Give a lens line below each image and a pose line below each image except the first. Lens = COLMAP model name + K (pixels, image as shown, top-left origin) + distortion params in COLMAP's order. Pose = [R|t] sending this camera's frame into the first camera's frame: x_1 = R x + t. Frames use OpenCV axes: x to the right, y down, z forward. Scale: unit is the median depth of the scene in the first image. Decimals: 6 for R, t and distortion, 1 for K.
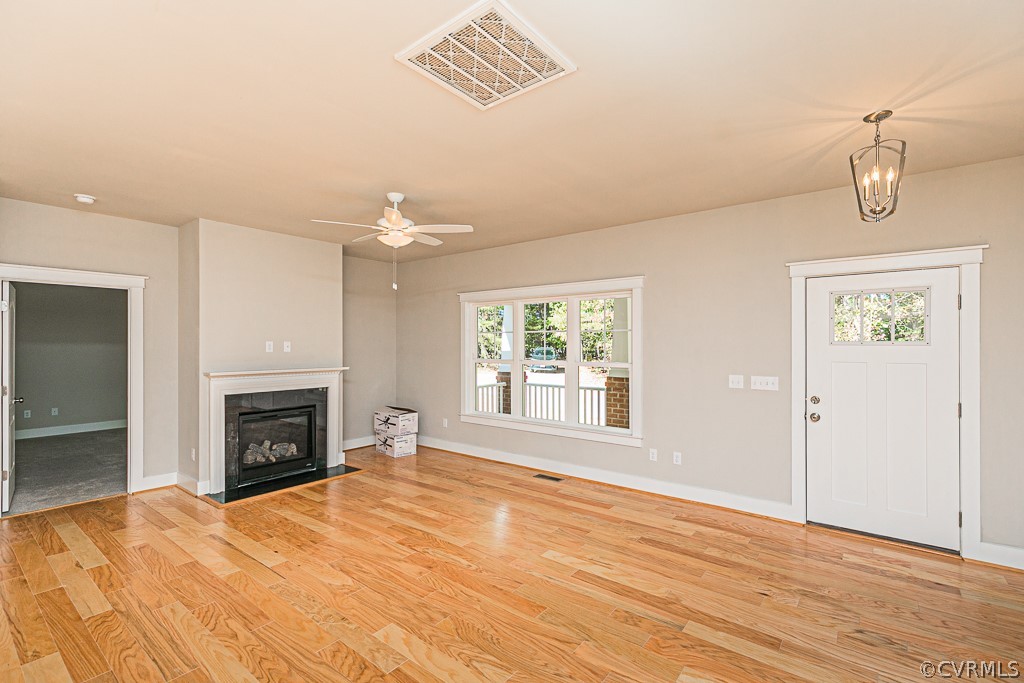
lens RADIAL K [[467.9, 0, 506.7], [0, 467.9, 346.2], [0, 0, 1]] dist [0.011306, -0.000483]
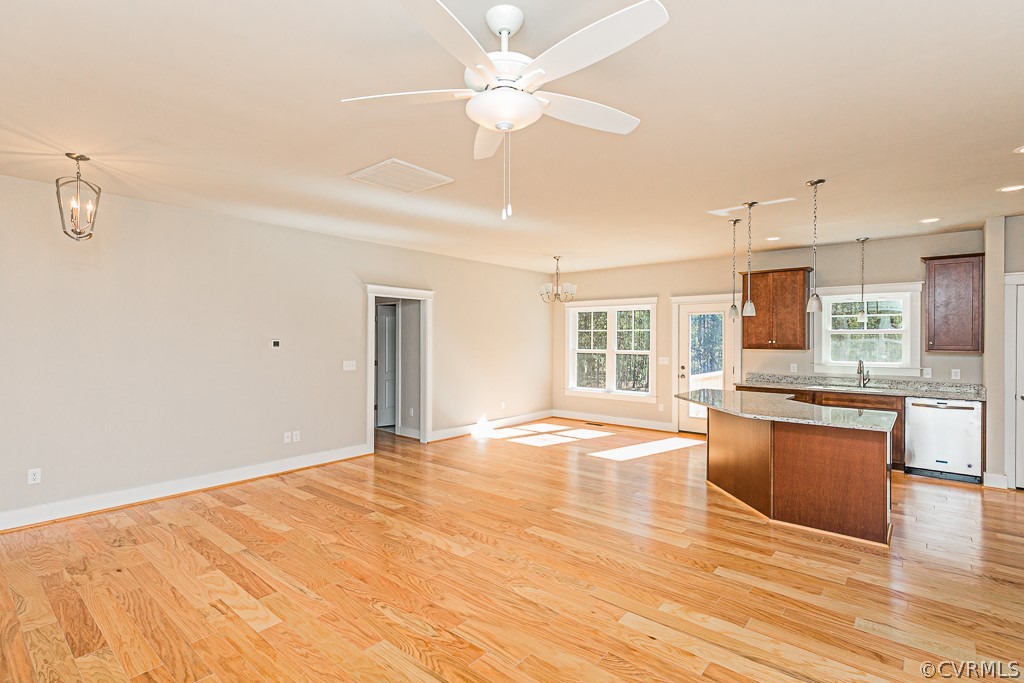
lens RADIAL K [[482.3, 0, 505.8], [0, 482.3, 338.8], [0, 0, 1]] dist [0.012120, -0.001248]
pose [[-0.999726, -0.002796, 0.023247, -0.262208], [-0.002721, 0.999991, 0.003257, -0.003385], [-0.023256, 0.003193, -0.999724, 1.547688]]
